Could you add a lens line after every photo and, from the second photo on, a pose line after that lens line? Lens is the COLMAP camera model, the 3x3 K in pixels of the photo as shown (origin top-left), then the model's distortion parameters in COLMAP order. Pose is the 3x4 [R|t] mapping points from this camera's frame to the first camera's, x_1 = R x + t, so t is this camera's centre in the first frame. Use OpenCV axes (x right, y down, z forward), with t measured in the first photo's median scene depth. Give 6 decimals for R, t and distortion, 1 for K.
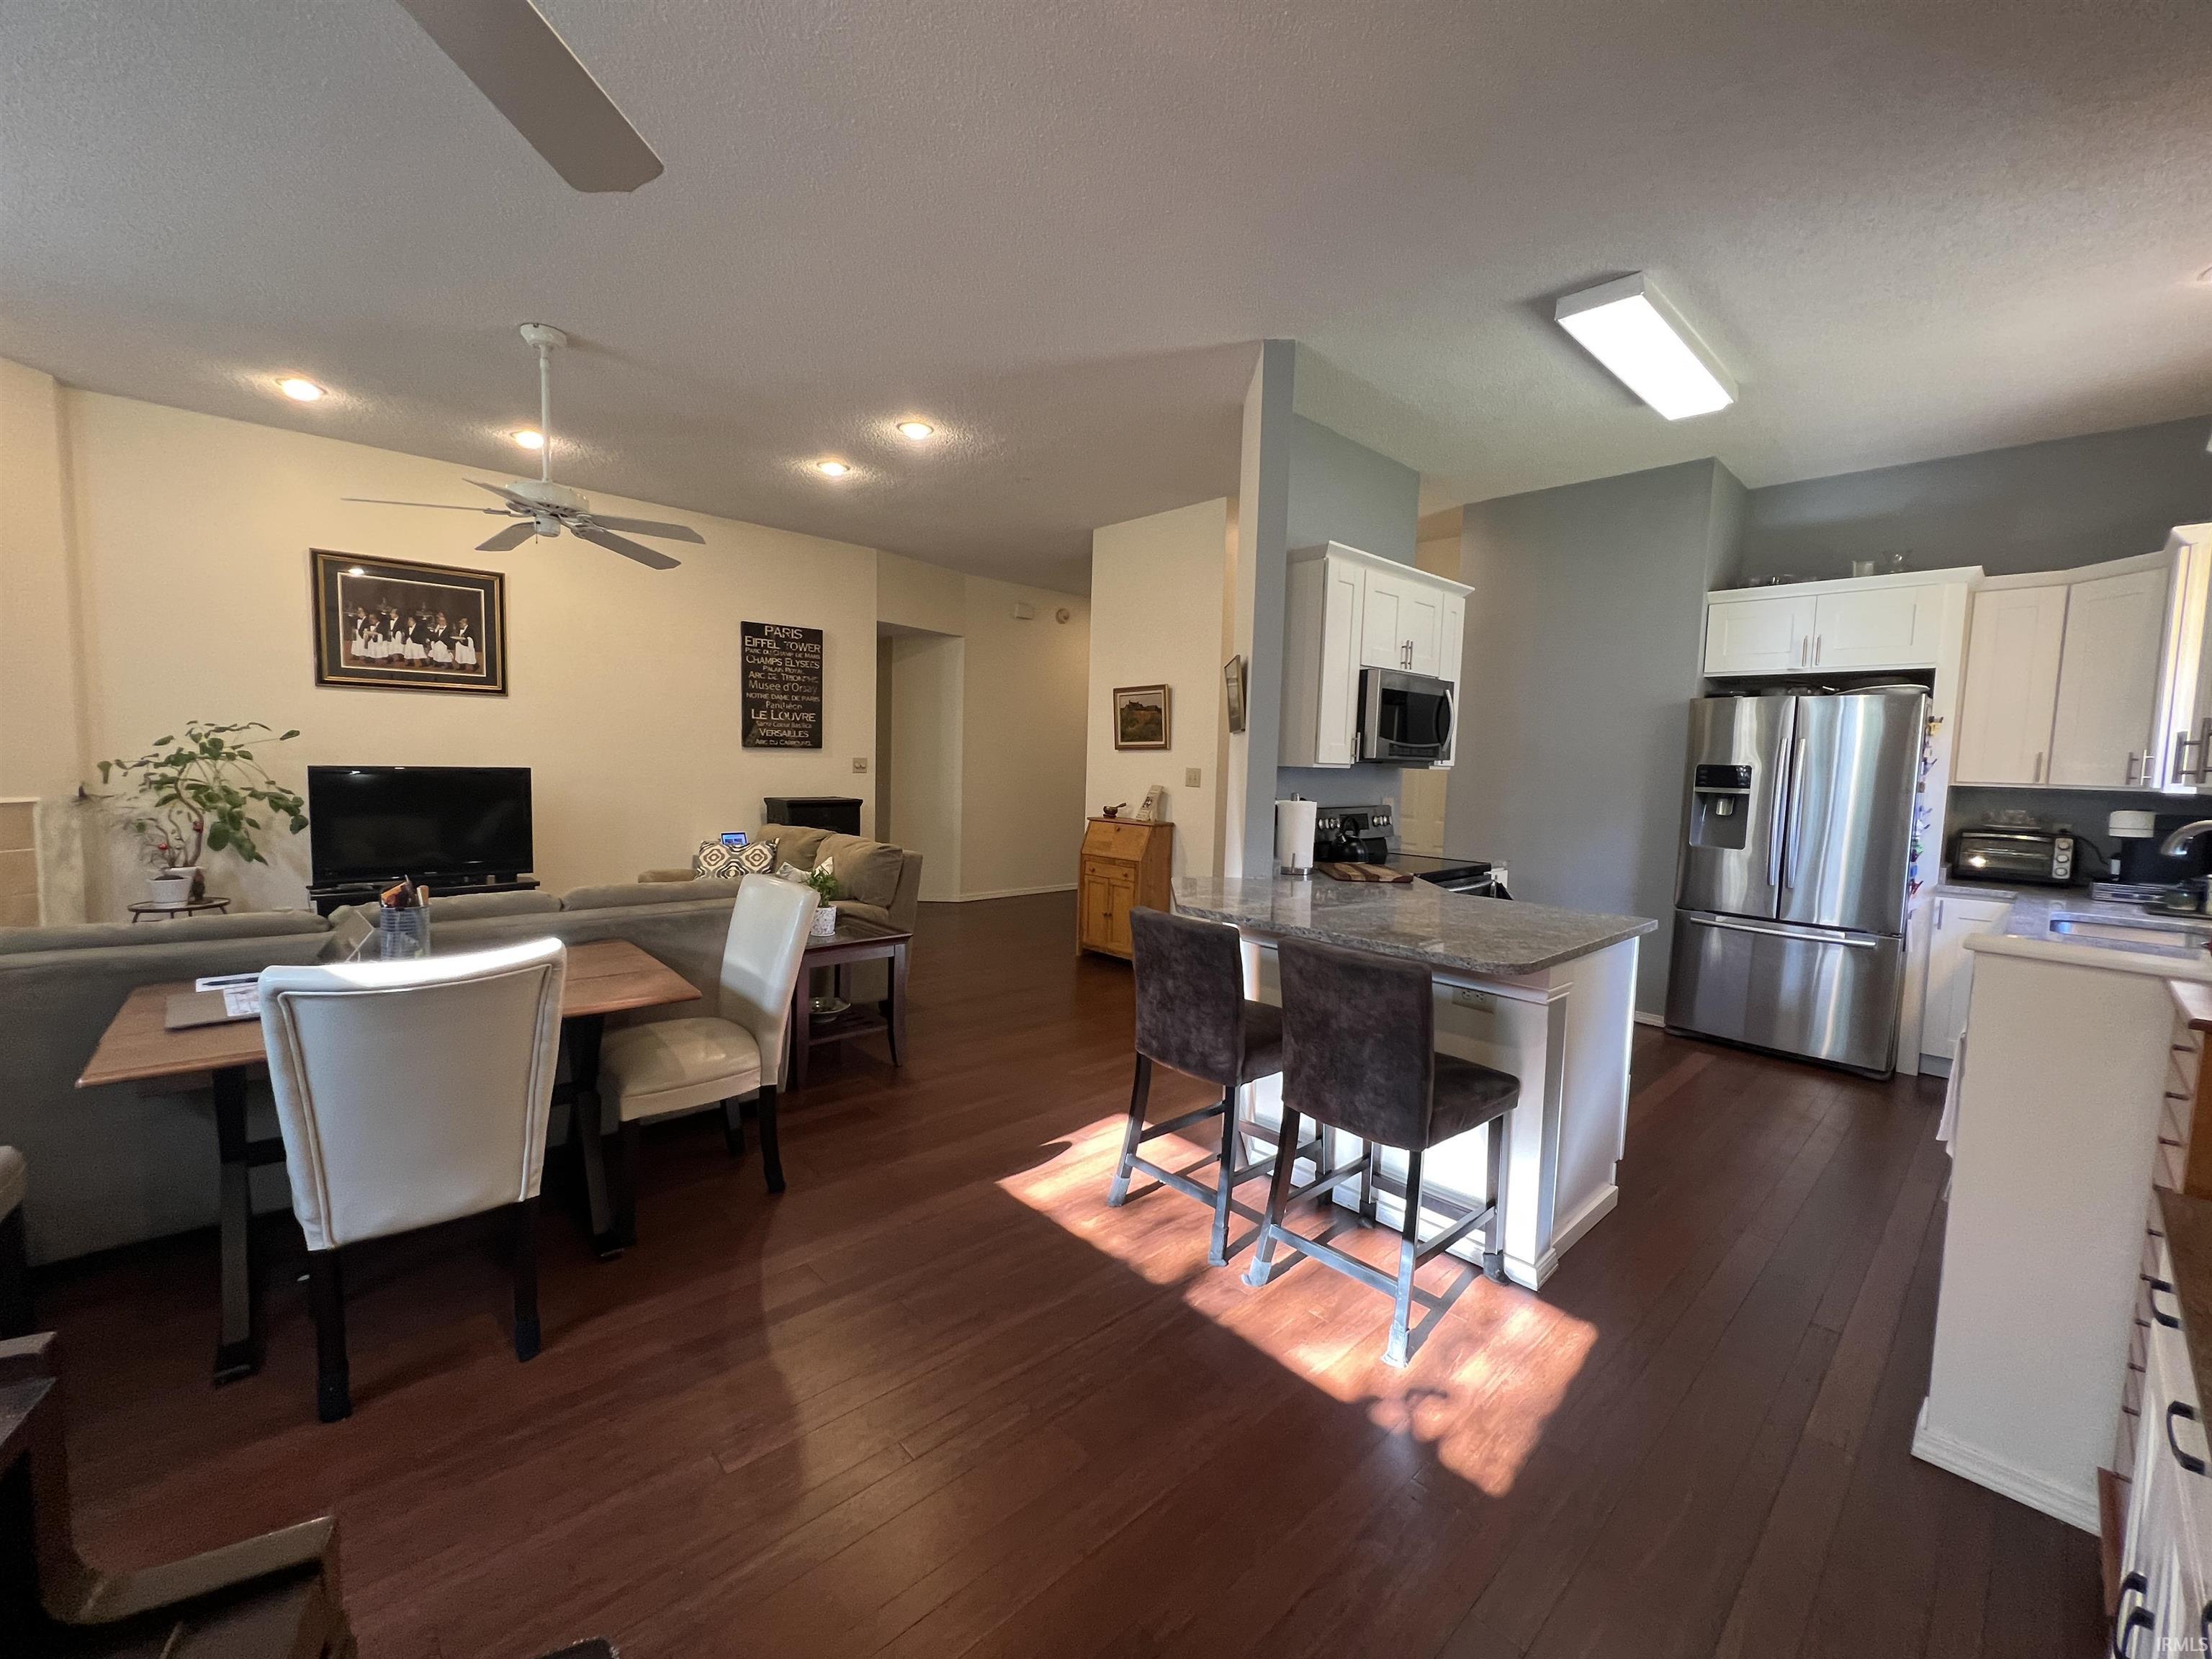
lens RADIAL K [[892.9, 0, 1097.2], [0, 892.9, 828.0], [0, 0, 1]] dist [-0.005110, 0.000485]
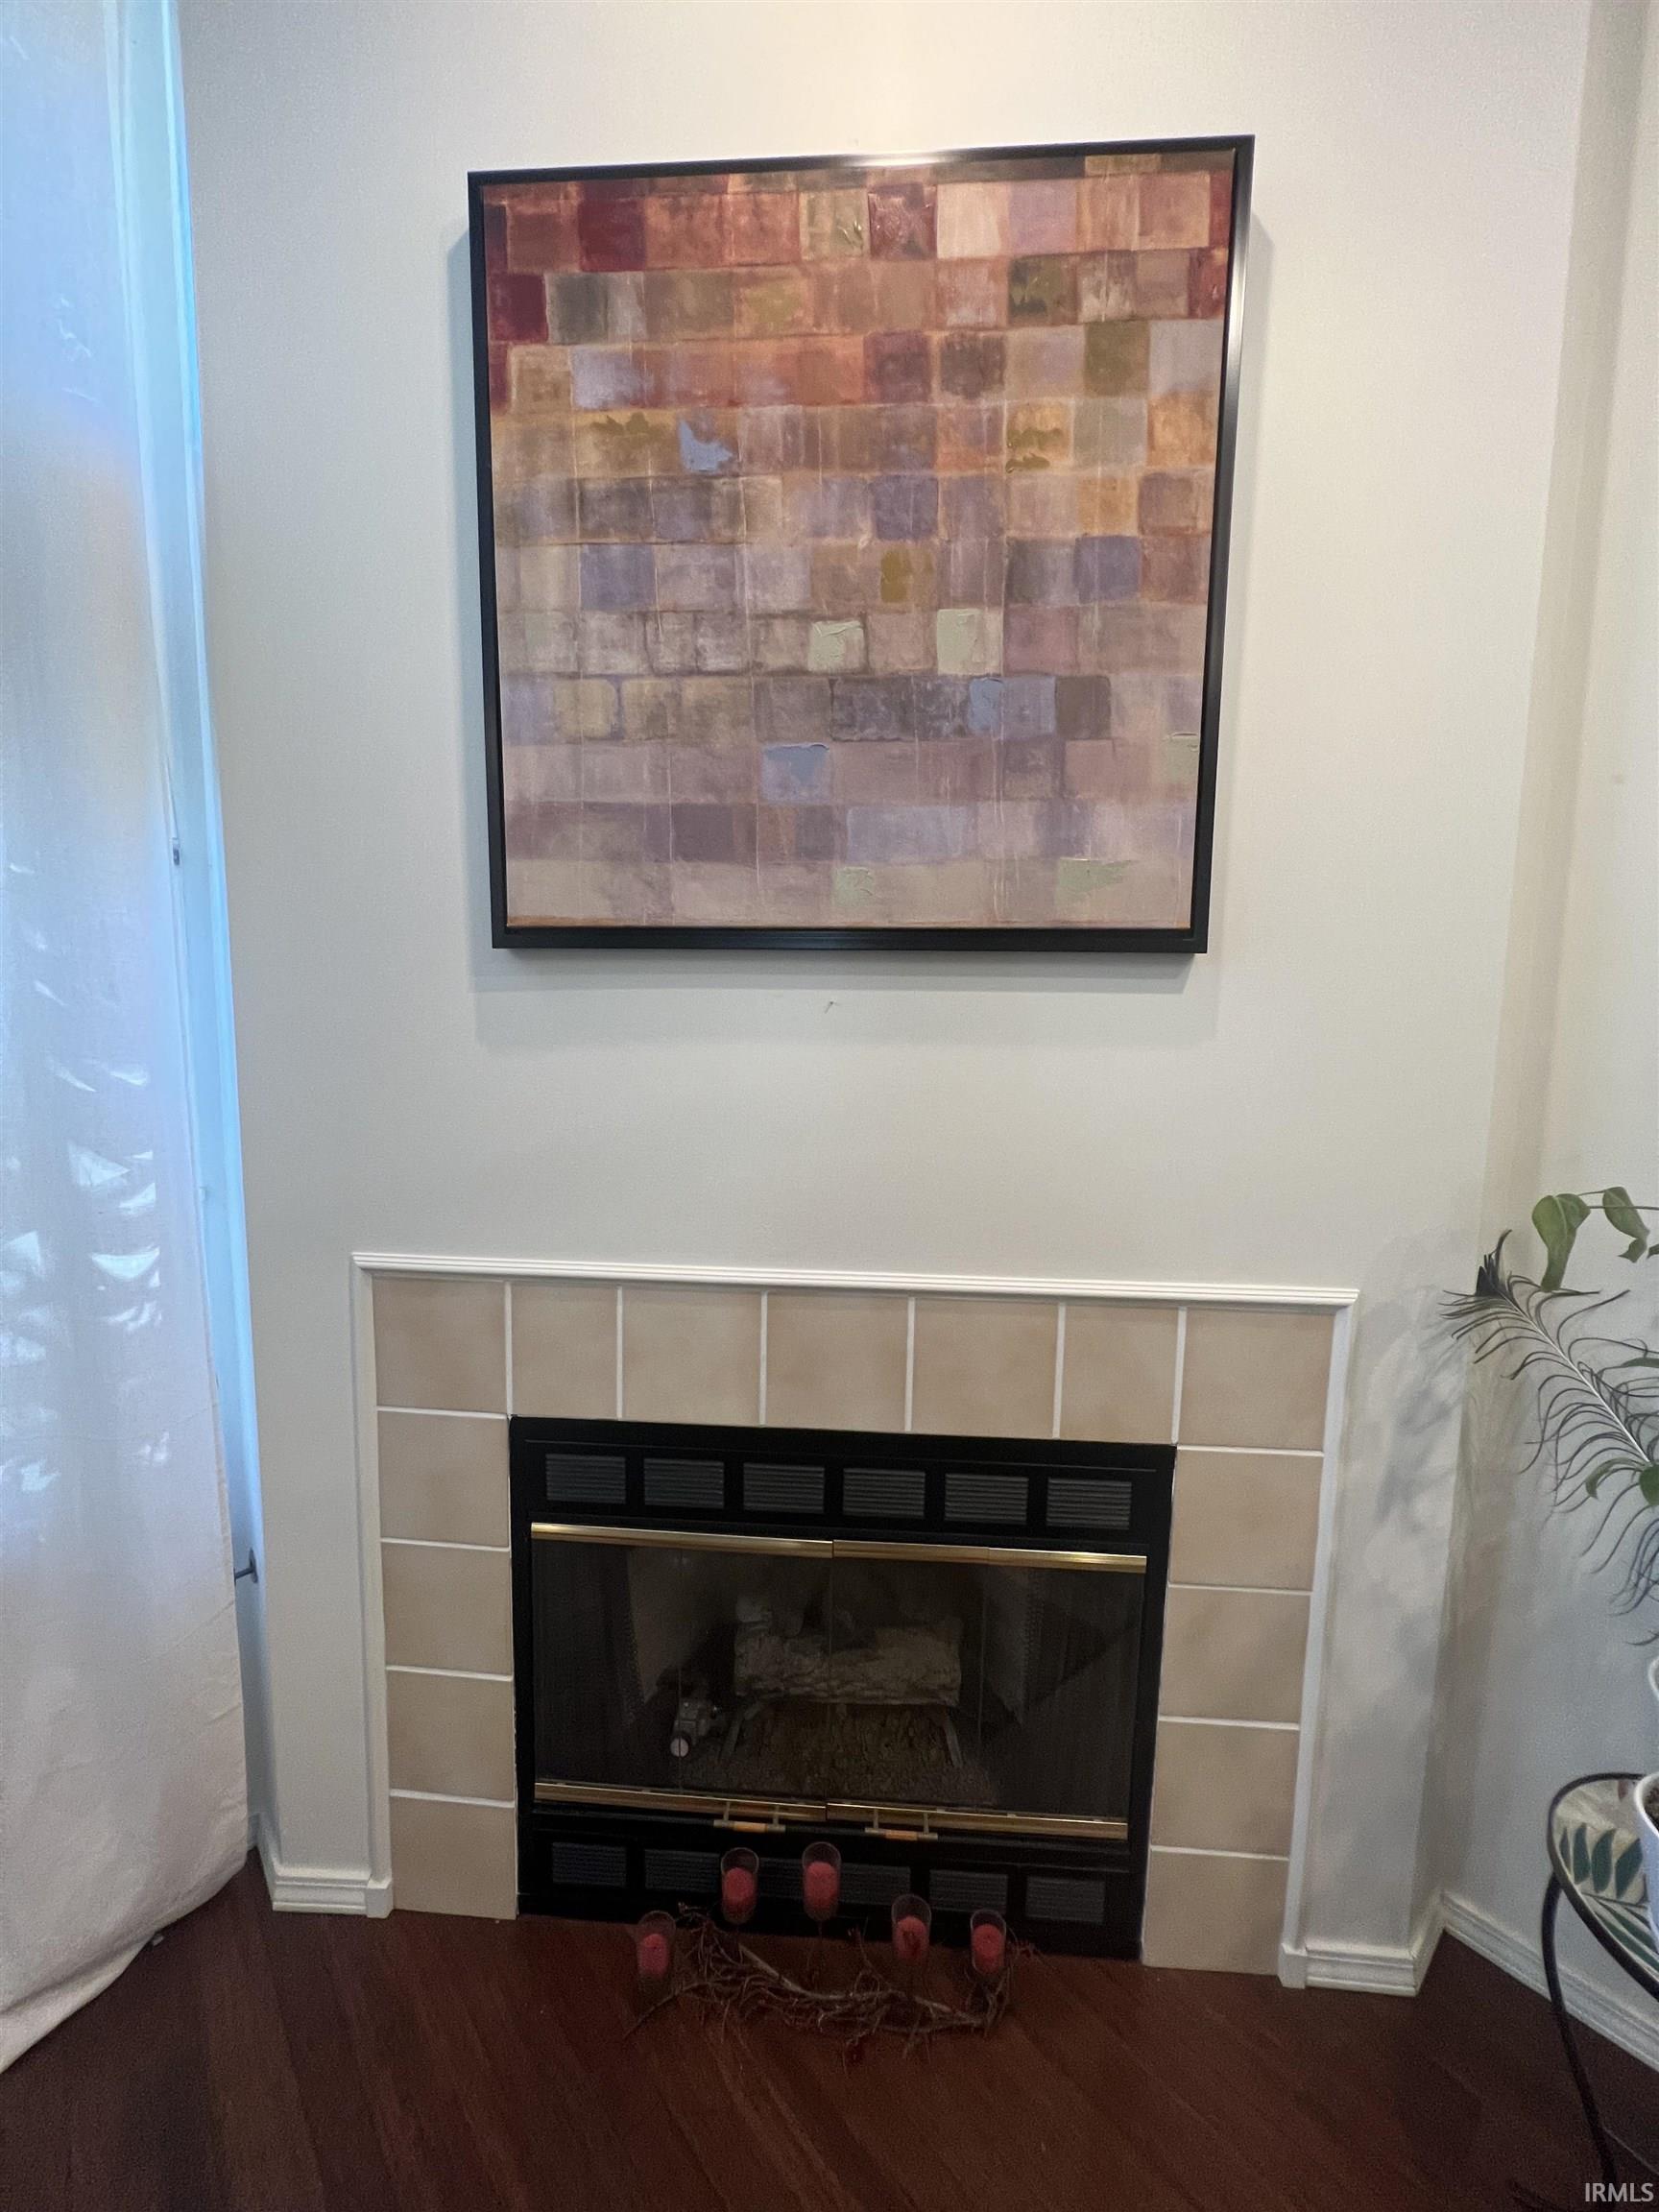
lens RADIAL K [[888.2, 0, 825.2], [0, 888.2, 1094.9], [0, 0, 1]] dist [-0.000337, -0.000171]
pose [[-0.020688, 0.073769, -0.997061, -0.877431], [-0.095929, 0.992526, 0.075424, -0.102901], [0.995173, 0.097208, -0.013457, 0.803367]]
